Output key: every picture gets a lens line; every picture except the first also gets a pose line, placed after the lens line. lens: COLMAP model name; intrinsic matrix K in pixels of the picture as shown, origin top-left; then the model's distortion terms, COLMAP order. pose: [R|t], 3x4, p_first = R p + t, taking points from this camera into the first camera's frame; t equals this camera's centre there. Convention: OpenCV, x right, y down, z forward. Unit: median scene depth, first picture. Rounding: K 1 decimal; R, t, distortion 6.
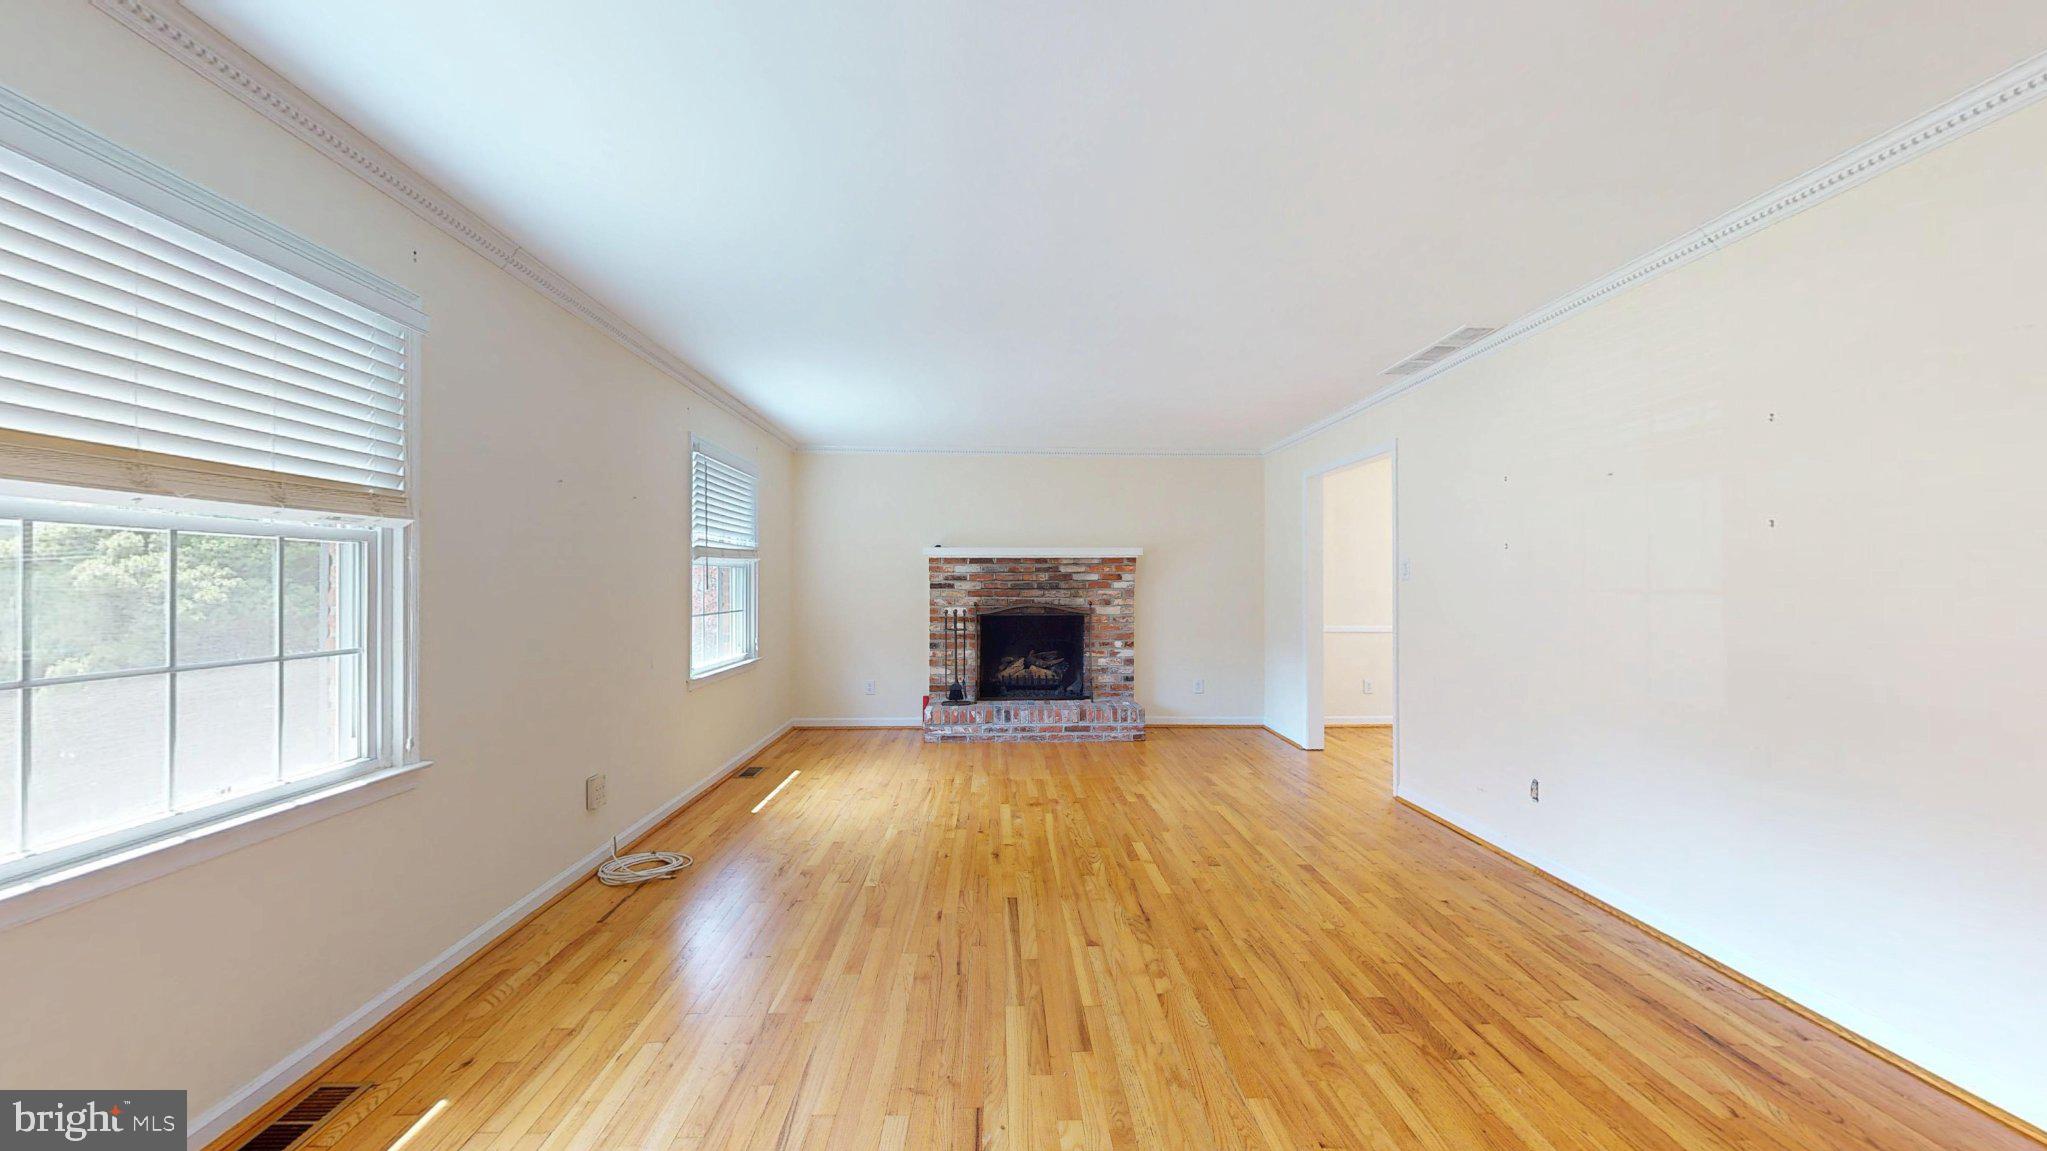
lens RADIAL K [[752.7, 0, 1023.5], [0, 752.7, 575.5], [0, 0, 1]] dist [0.002025, 0.000149]
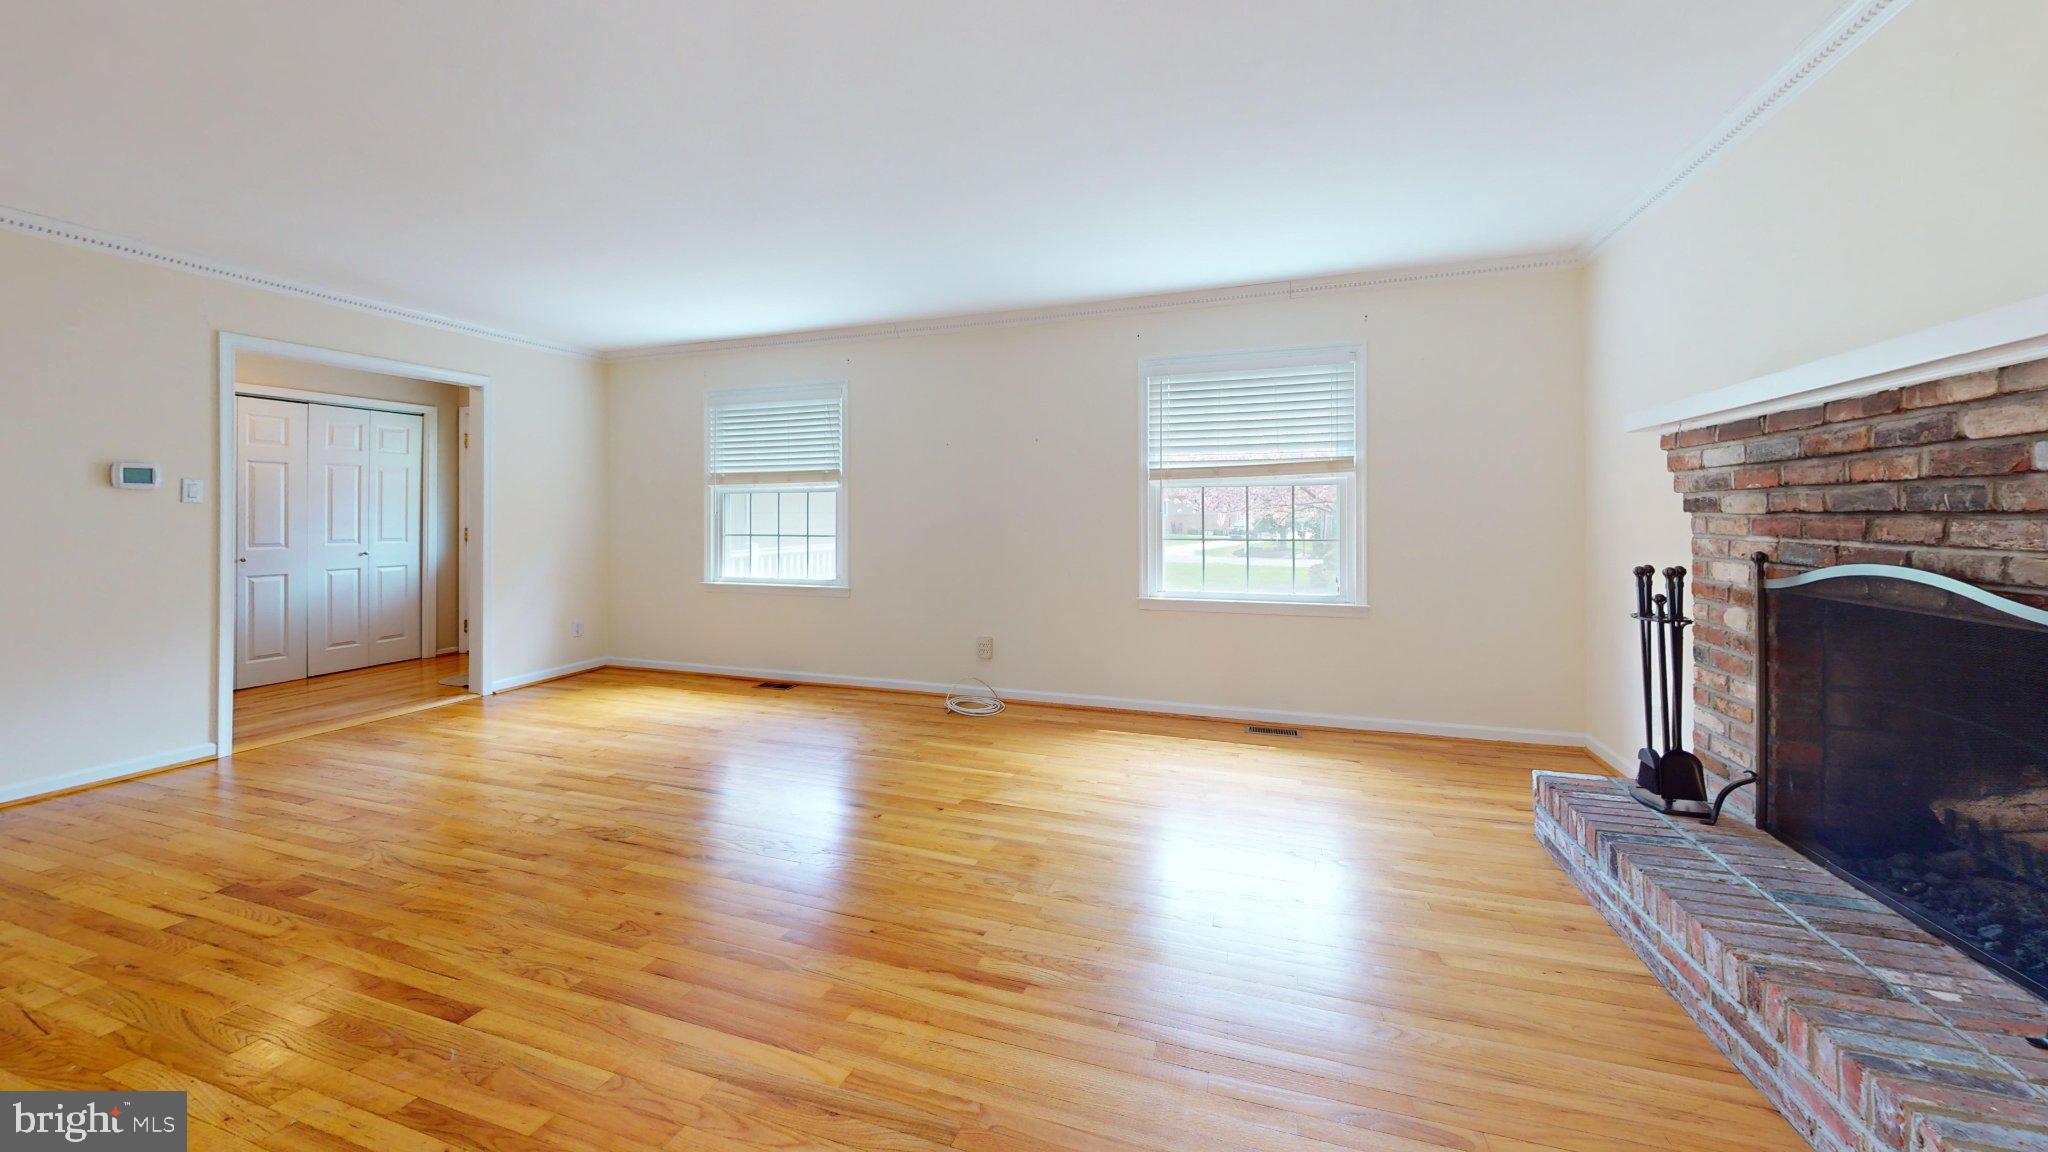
lens RADIAL K [[714.6, 0, 1031.4], [0, 714.6, 505.3], [0, 0, 1]] dist [0.018439, 0.000136]
pose [[-0.353844, -0.010466, -0.935246, 0.615454], [0.013683, 0.999772, -0.016365, 0.025577], [0.935205, -0.018587, -0.353620, 1.328042]]
